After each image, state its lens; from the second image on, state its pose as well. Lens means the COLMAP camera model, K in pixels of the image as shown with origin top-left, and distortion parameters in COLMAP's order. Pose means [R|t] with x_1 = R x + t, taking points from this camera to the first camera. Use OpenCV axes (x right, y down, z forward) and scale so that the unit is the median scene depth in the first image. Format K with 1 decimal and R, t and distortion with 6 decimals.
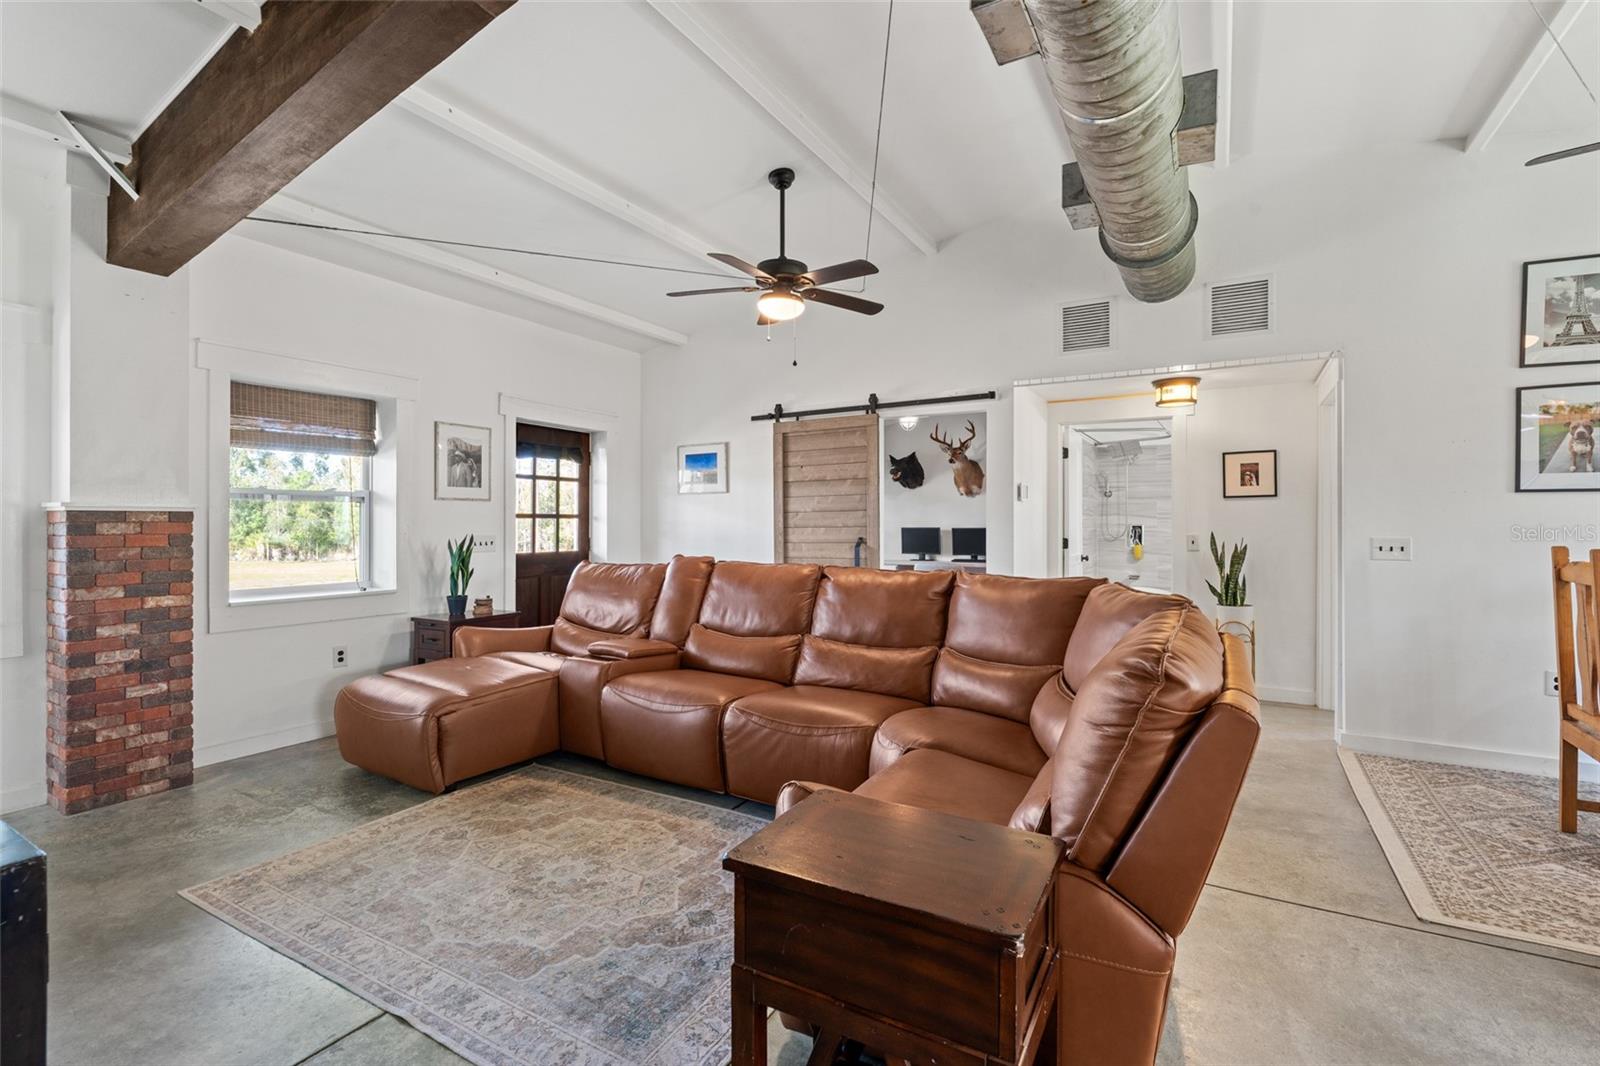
lens RADIAL K [[721.7, 0, 797.2], [0, 721.7, 523.6], [0, 0, 1]] dist [-0.005527, 0.002089]
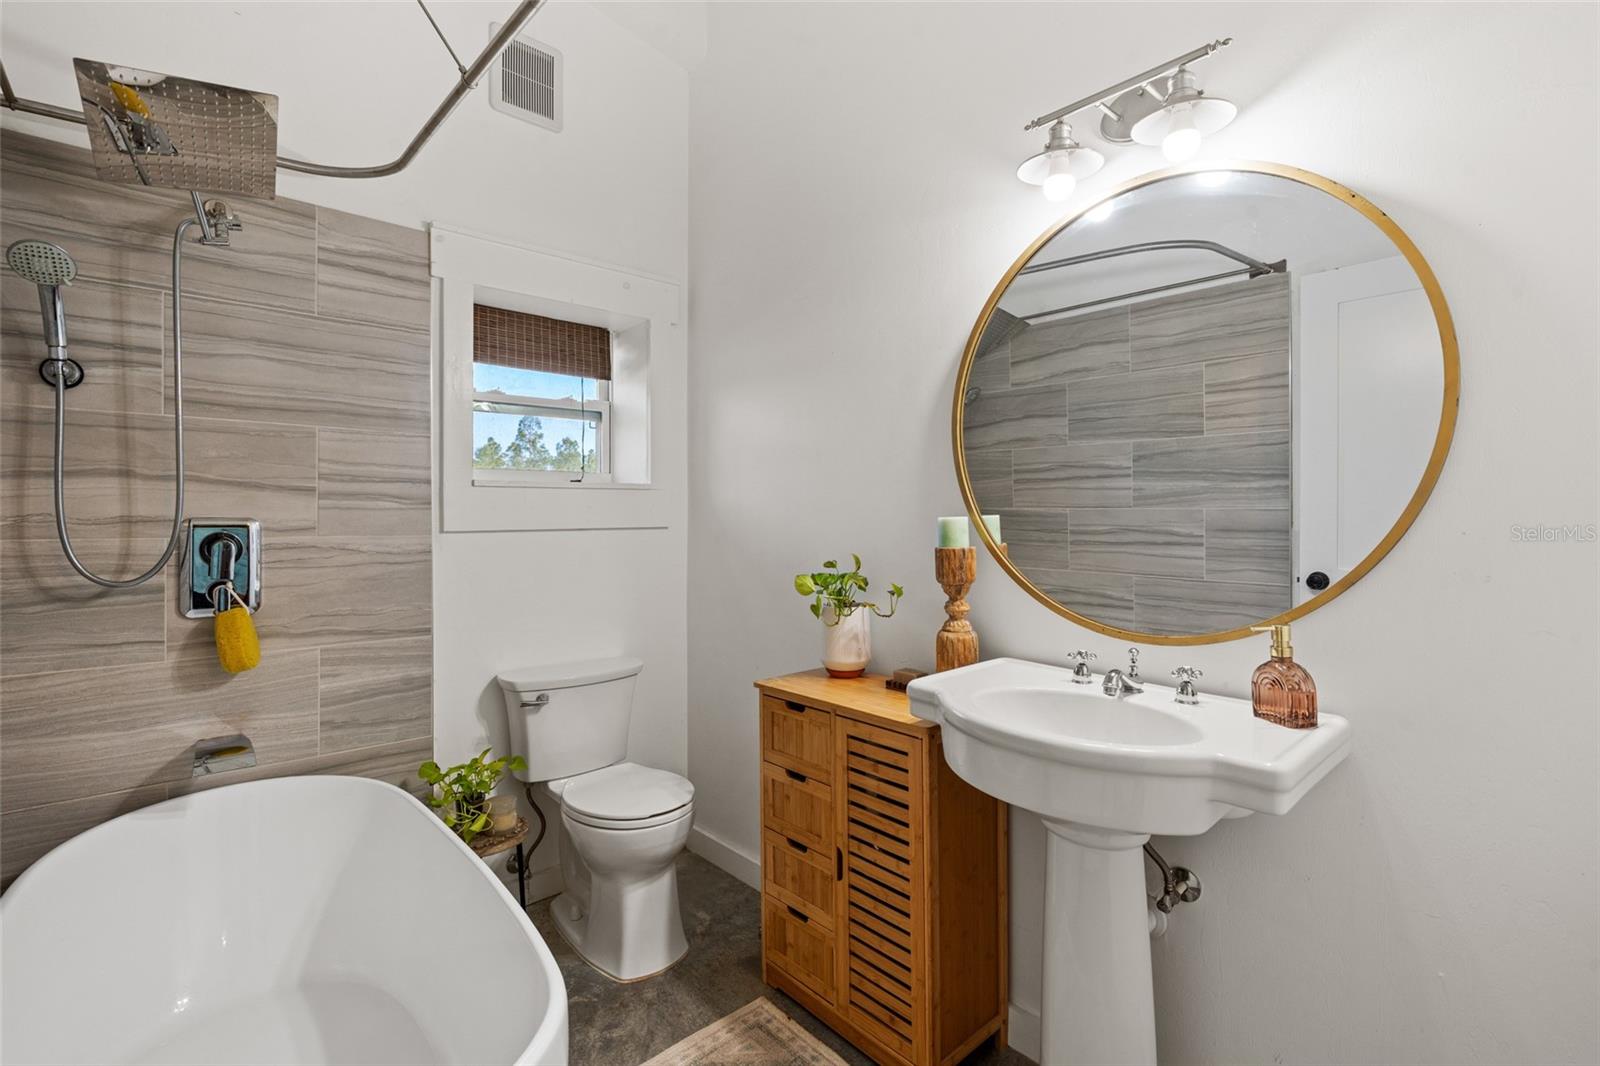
lens RADIAL K [[721.7, 0, 804.6], [0, 721.7, 524.6], [0, 0, 1]] dist [-0.005527, 0.002089]
pose [[0.280964, -0.010672, 0.959659, 0.390536], [0.000413, 0.999939, 0.010999, 0.000415], [-0.959718, -0.002694, 0.280951, 0.982568]]
